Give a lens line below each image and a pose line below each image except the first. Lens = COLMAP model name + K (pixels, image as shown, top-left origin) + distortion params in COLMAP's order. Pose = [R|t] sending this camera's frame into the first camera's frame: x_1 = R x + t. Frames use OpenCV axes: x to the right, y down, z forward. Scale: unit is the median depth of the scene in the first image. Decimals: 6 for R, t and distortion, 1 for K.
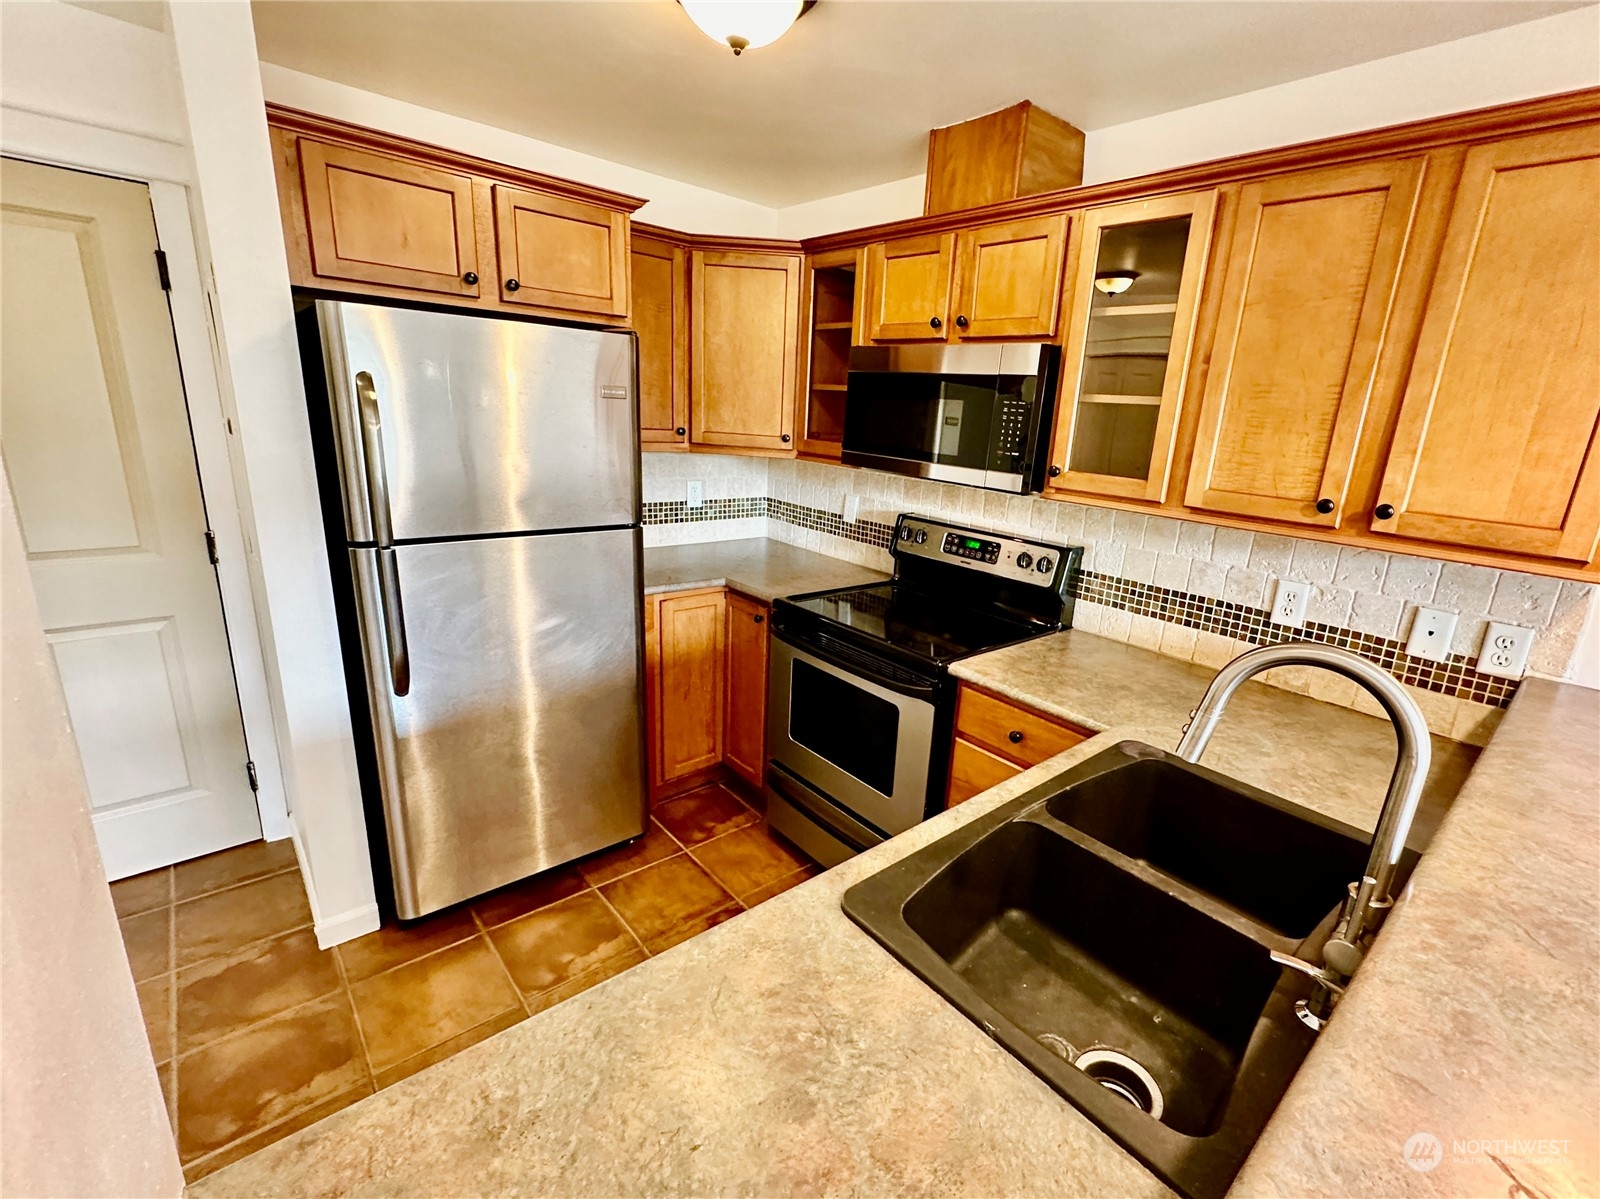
lens RADIAL K [[712.7, 0, 853.4], [0, 712.7, 607.2], [0, 0, 1]] dist [-0.008704, 0.001475]
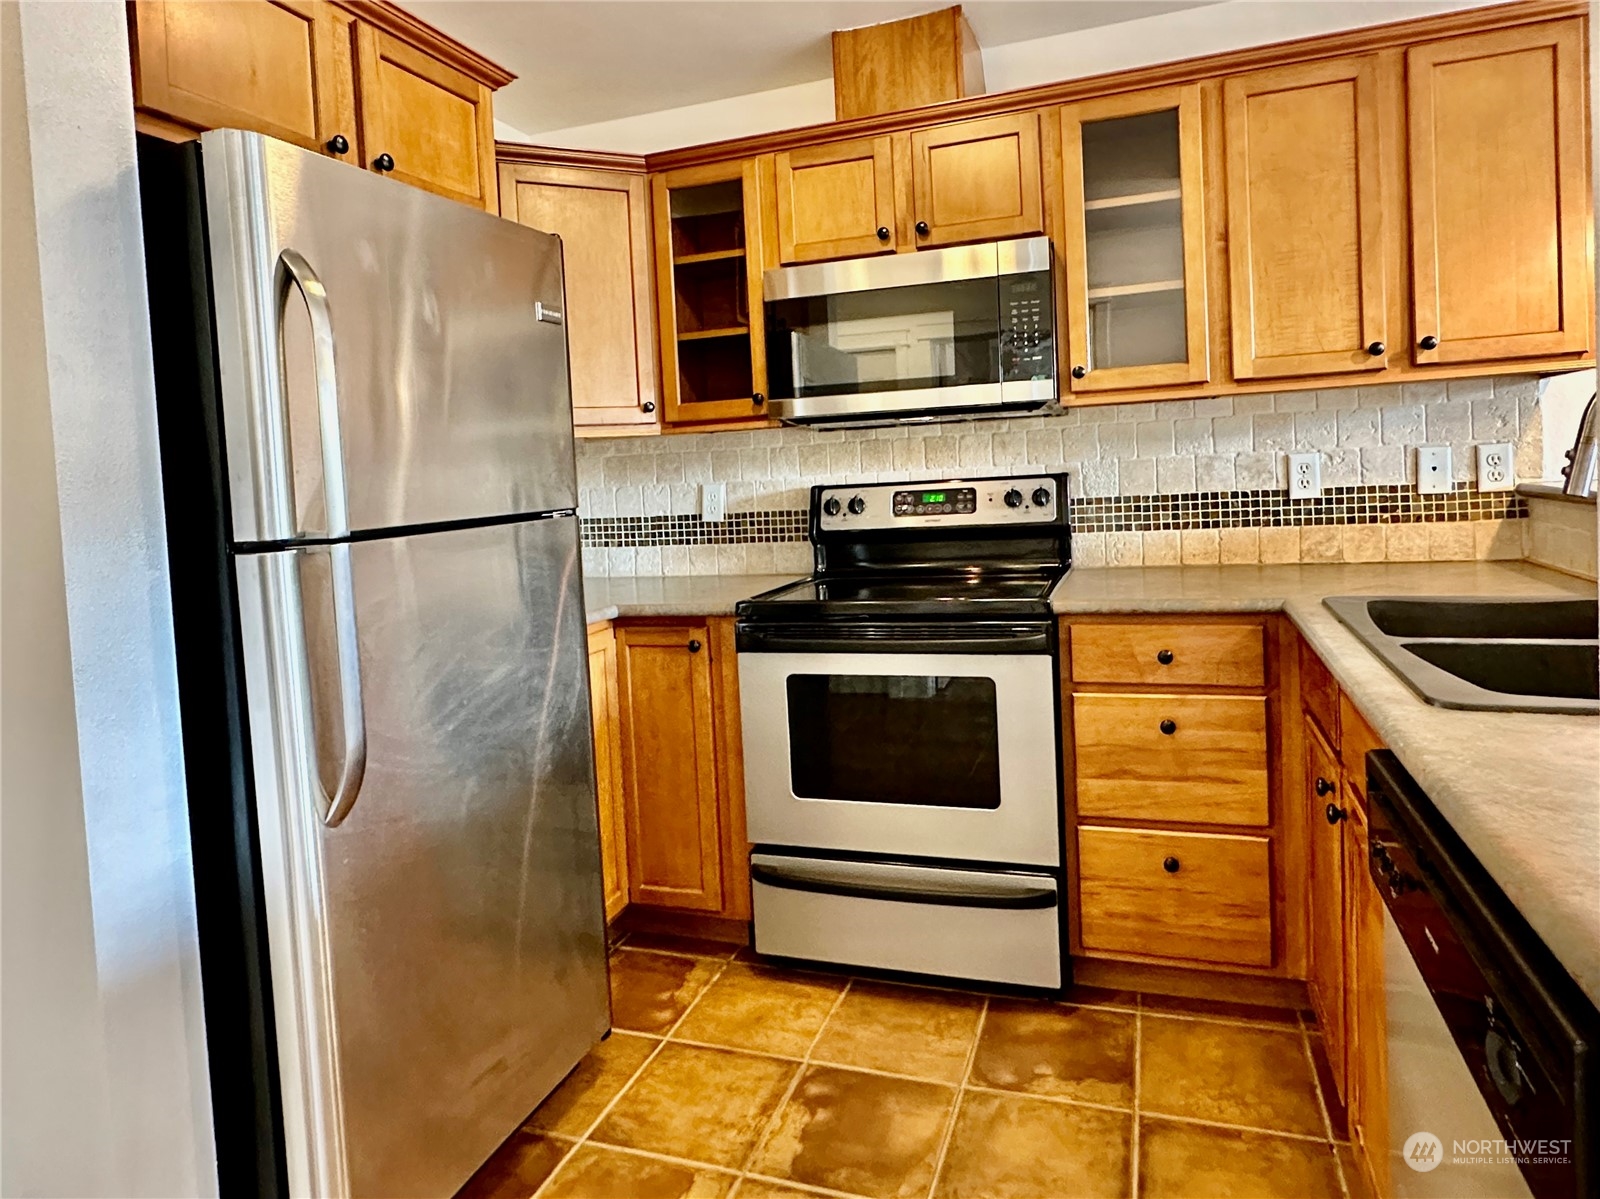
lens RADIAL K [[968.1, 0, 832.3], [0, 968.1, 512.4], [0, 0, 1]] dist [-0.007015, 0.001853]
pose [[0.864327, -0.135200, 0.484417, -0.576684], [0.241245, 0.956599, -0.163460, 0.098307], [-0.441293, 0.258147, 0.859430, 0.128277]]
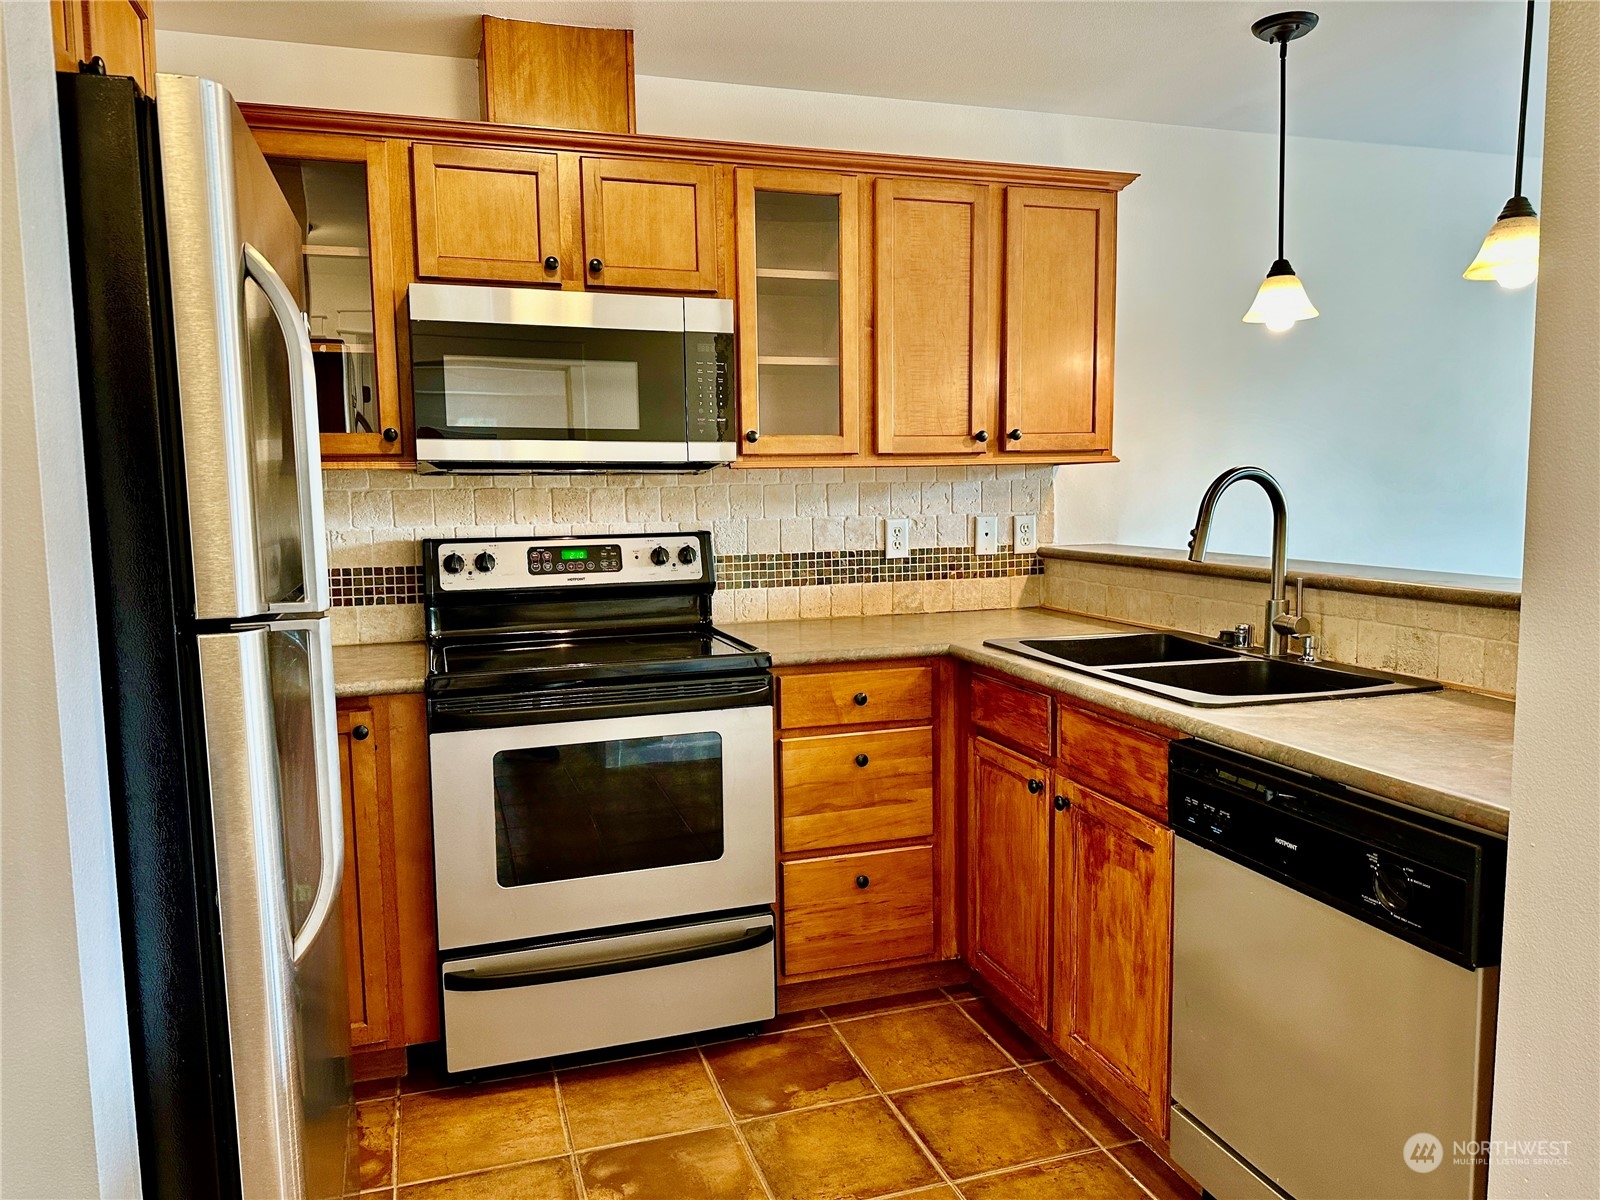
lens RADIAL K [[1131.5, 0, 814.2], [0, 1131.5, 607.6], [0, 0, 1]] dist [0.084329, -0.046096]
pose [[0.405482, -0.169152, 0.898316, -1.014419], [0.289574, 0.955886, 0.049284, -0.024365], [-0.867024, 0.240145, 0.436577, 0.320012]]
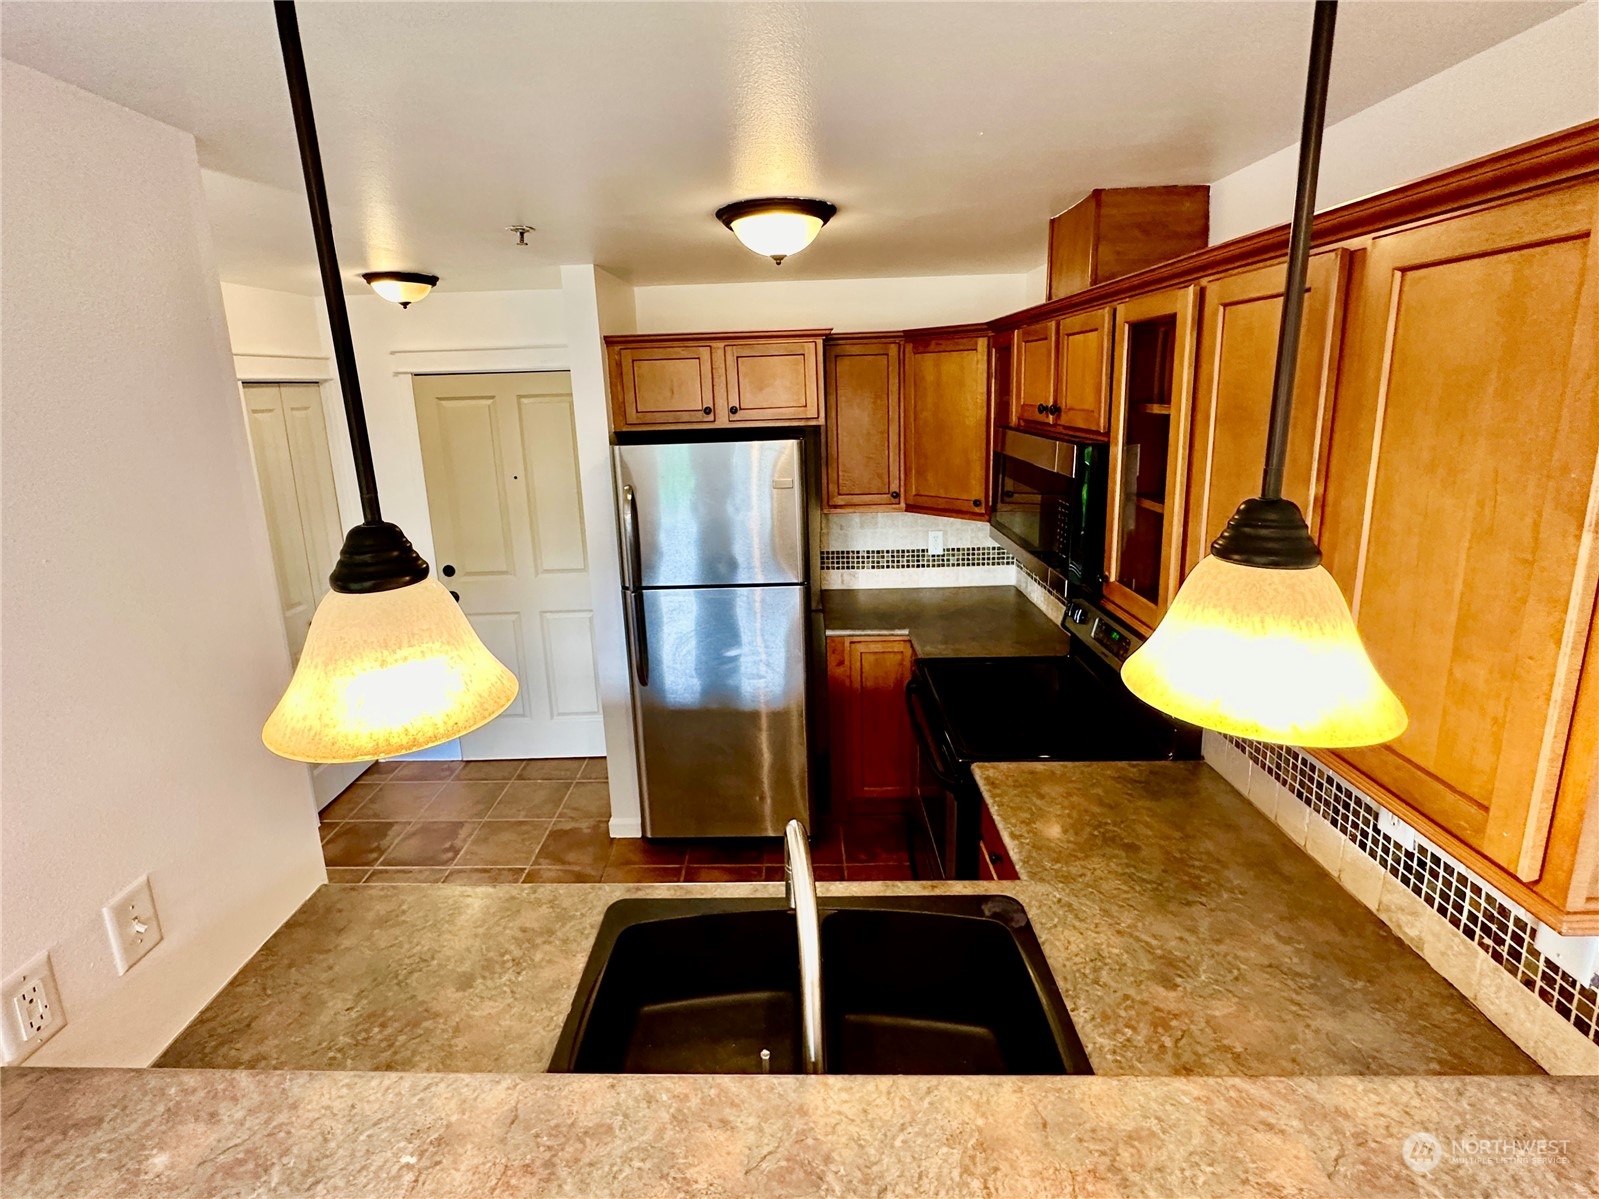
lens RADIAL K [[736.8, 0, 765.1], [0, 736.8, 536.4], [0, 0, 1]] dist [-0.004695, -0.000236]
pose [[0.697443, 0.053604, -0.714633, 0.629226], [-0.108825, 0.993556, -0.031681, -0.164591], [0.708329, 0.099866, 0.698782, 0.042686]]
